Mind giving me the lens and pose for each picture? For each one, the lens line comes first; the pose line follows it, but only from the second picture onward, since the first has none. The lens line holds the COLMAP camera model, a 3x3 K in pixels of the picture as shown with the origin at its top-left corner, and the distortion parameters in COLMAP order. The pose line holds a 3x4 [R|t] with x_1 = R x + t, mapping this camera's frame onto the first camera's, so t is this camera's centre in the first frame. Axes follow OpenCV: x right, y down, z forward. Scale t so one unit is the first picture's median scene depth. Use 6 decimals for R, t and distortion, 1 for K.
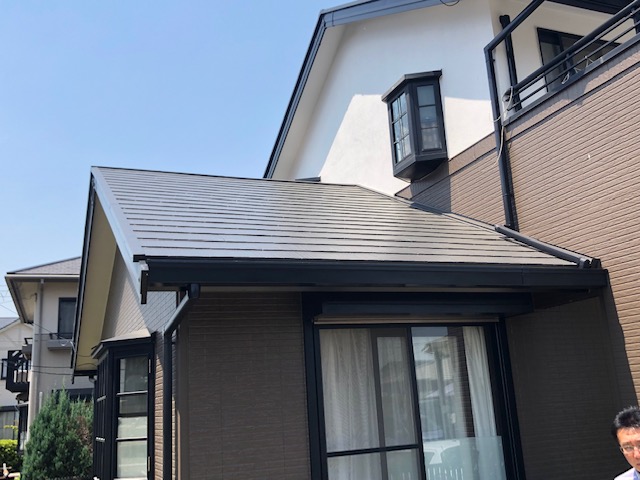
lens RADIAL K [[647.0, 0, 320.0], [0, 647.0, 240.0], [0, 0, 1]] dist [-0.002513, -0.007175]
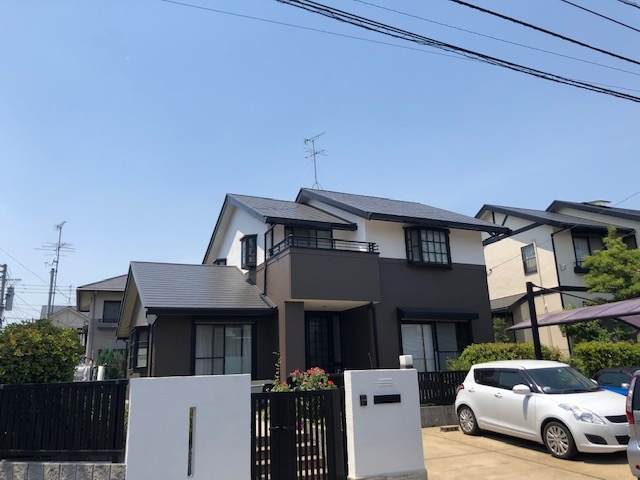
lens RADIAL K [[519.2, 0, 320.0], [0, 519.2, 240.0], [0, 0, 1]] dist [0.074427, 0.001373]
pose [[0.998694, 0.035094, 0.037140, 0.435761], [-0.034773, 0.999352, -0.009245, -0.256289], [-0.037440, 0.007942, 0.999267, -1.508878]]
